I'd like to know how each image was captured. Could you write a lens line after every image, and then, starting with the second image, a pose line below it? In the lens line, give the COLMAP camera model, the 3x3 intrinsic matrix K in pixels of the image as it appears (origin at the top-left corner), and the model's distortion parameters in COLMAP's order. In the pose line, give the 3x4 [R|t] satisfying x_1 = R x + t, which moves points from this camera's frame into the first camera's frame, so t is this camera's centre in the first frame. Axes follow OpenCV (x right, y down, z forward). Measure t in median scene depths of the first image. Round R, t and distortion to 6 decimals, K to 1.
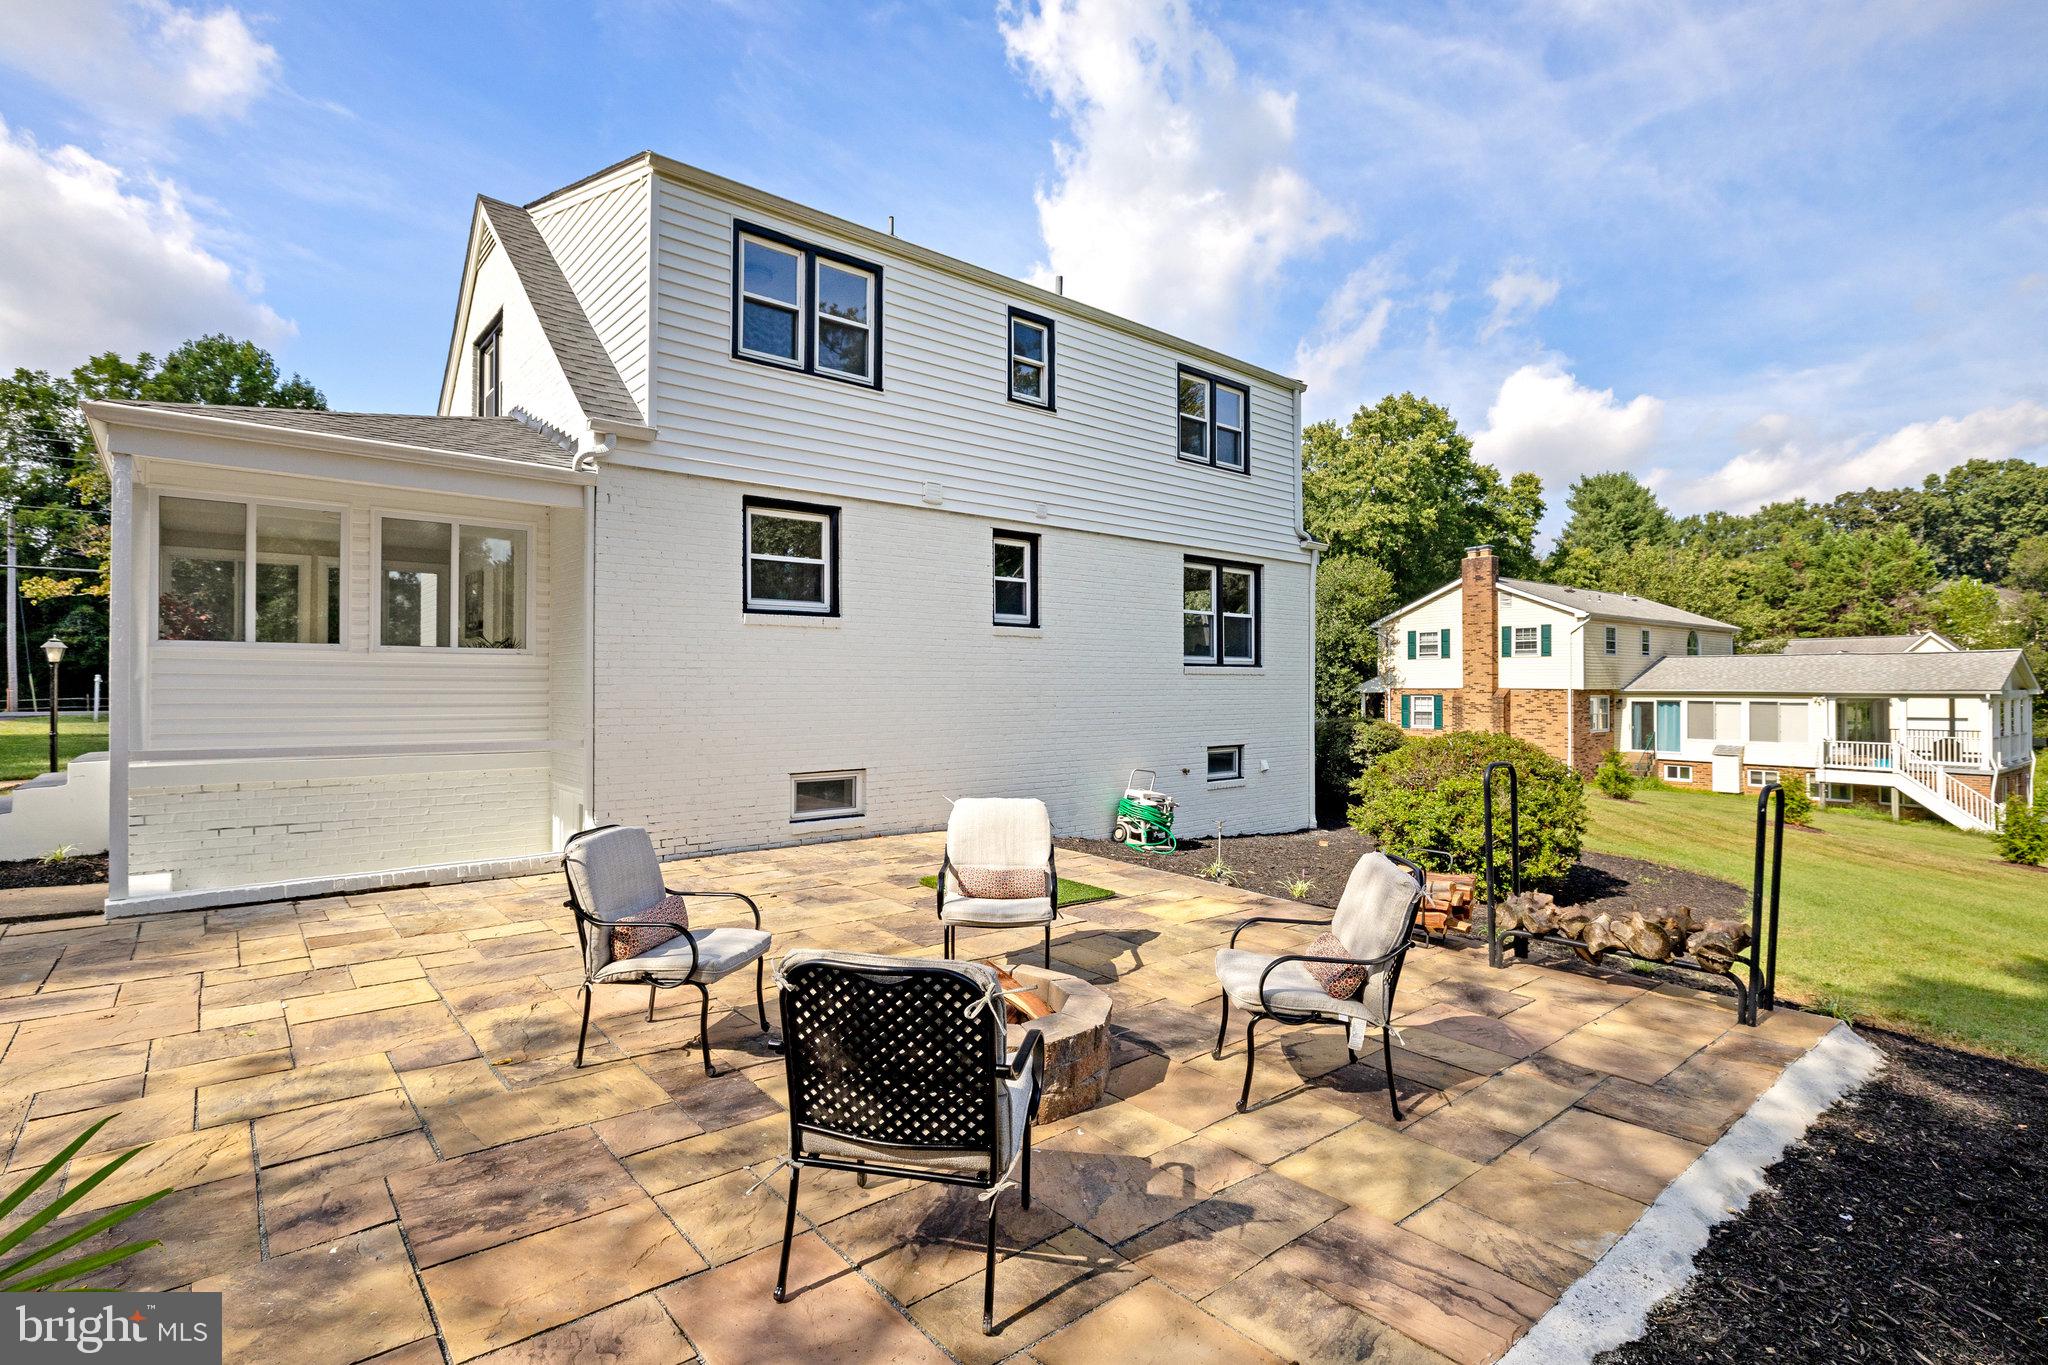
lens RADIAL K [[1023.1, 0, 1105.9], [0, 1023.1, 663.4], [0, 0, 1]] dist [-0.003145, 0.000698]
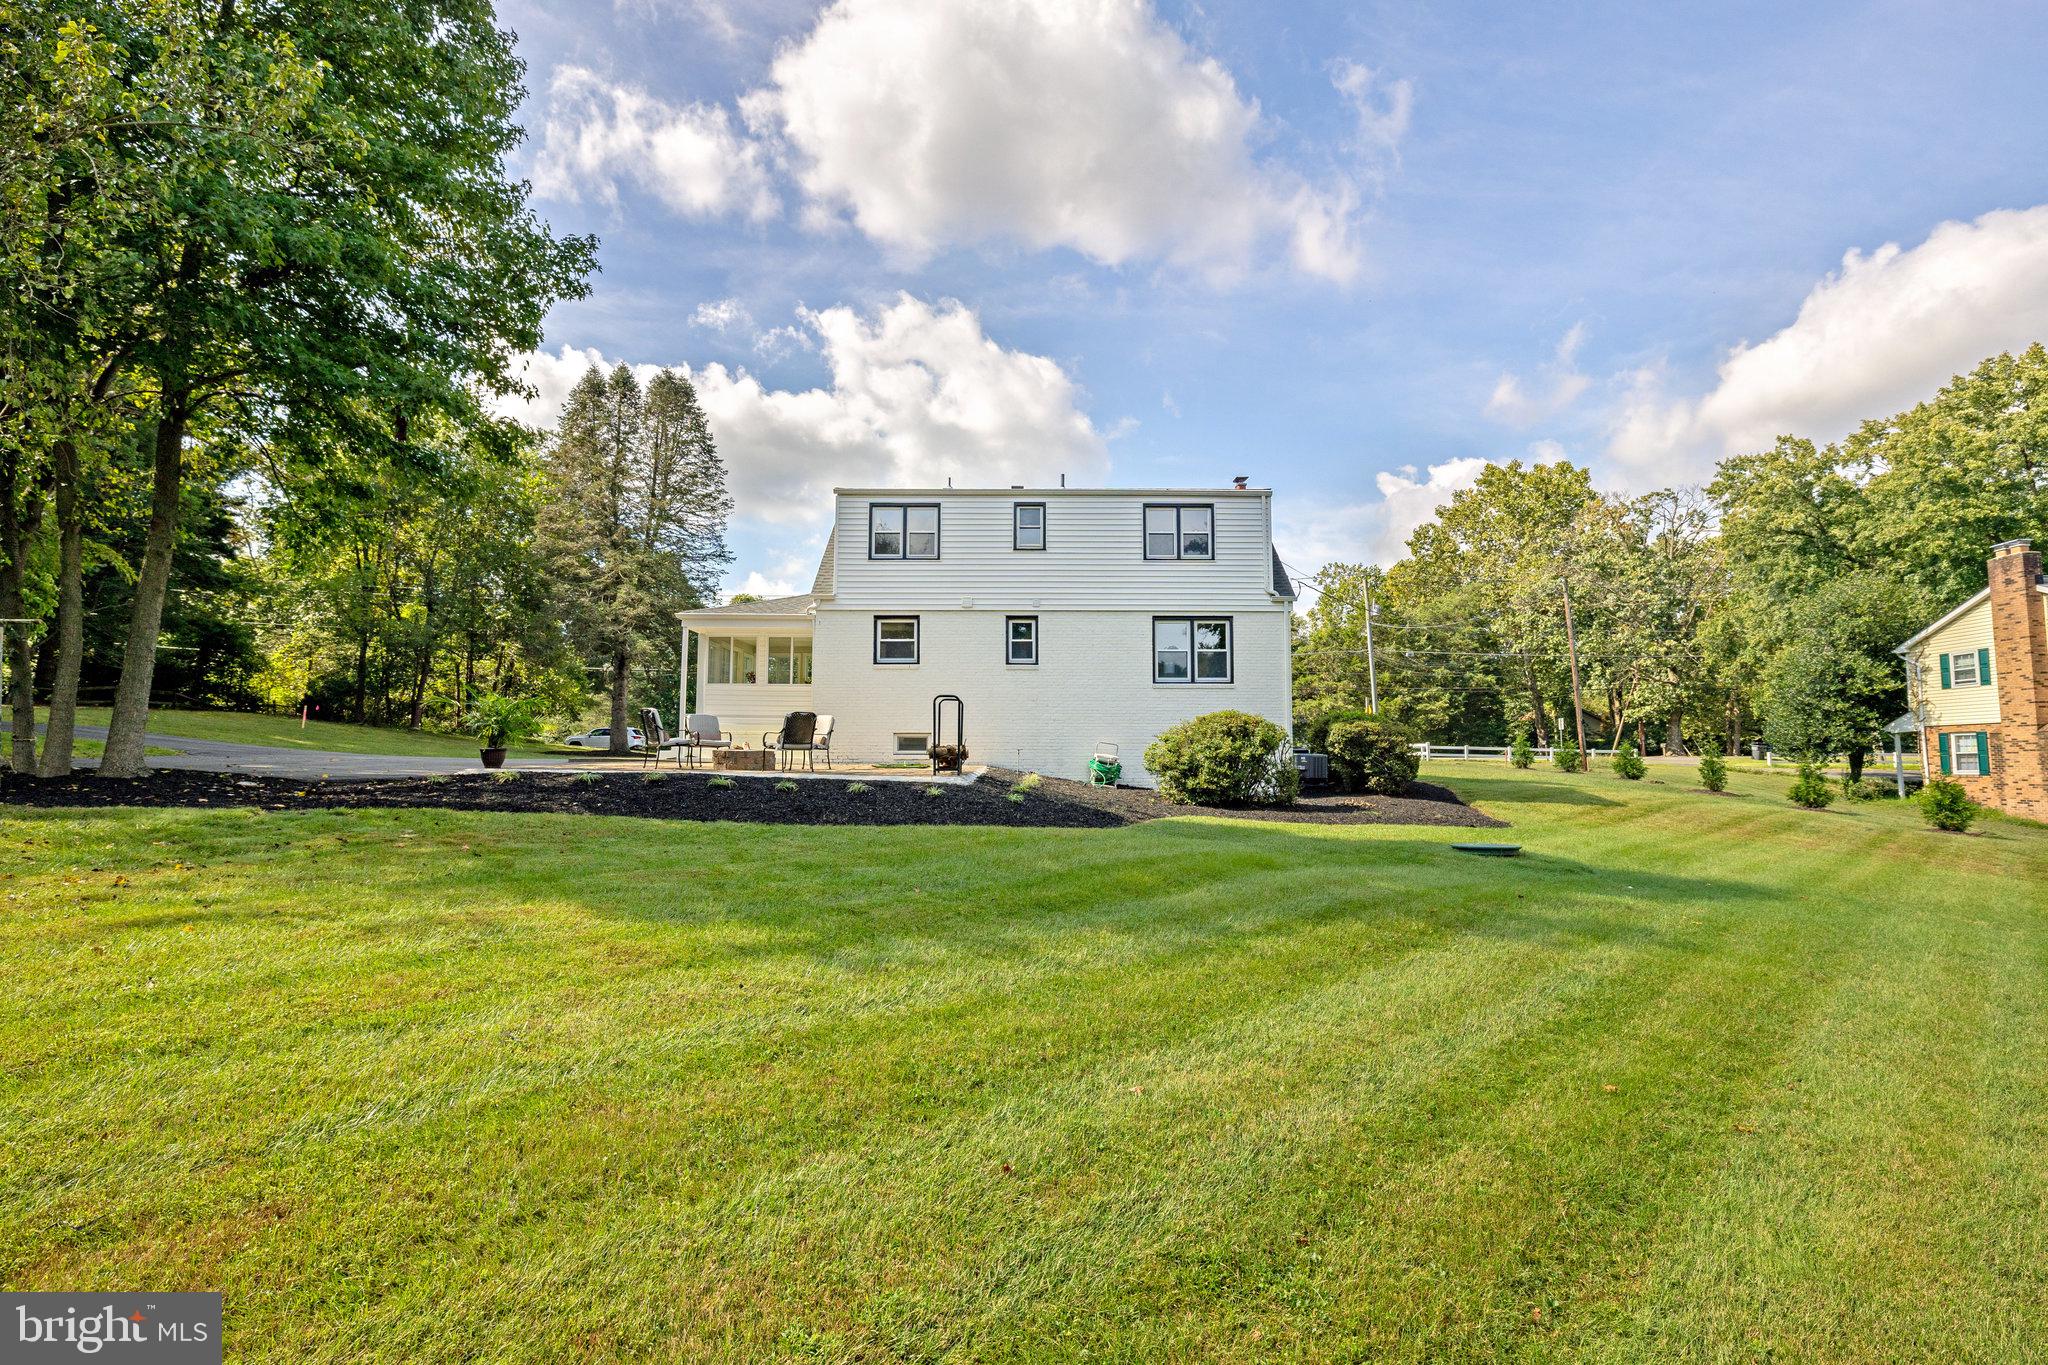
lens RADIAL K [[1023.1, 0, 967.0], [0, 1023.1, 673.0], [0, 0, 1]] dist [-0.003145, 0.000698]
pose [[0.735356, -0.056886, -0.675289, 0.922913], [0.015129, 0.997600, -0.067562, 0.087707], [0.677512, 0.039466, 0.734452, -0.391147]]
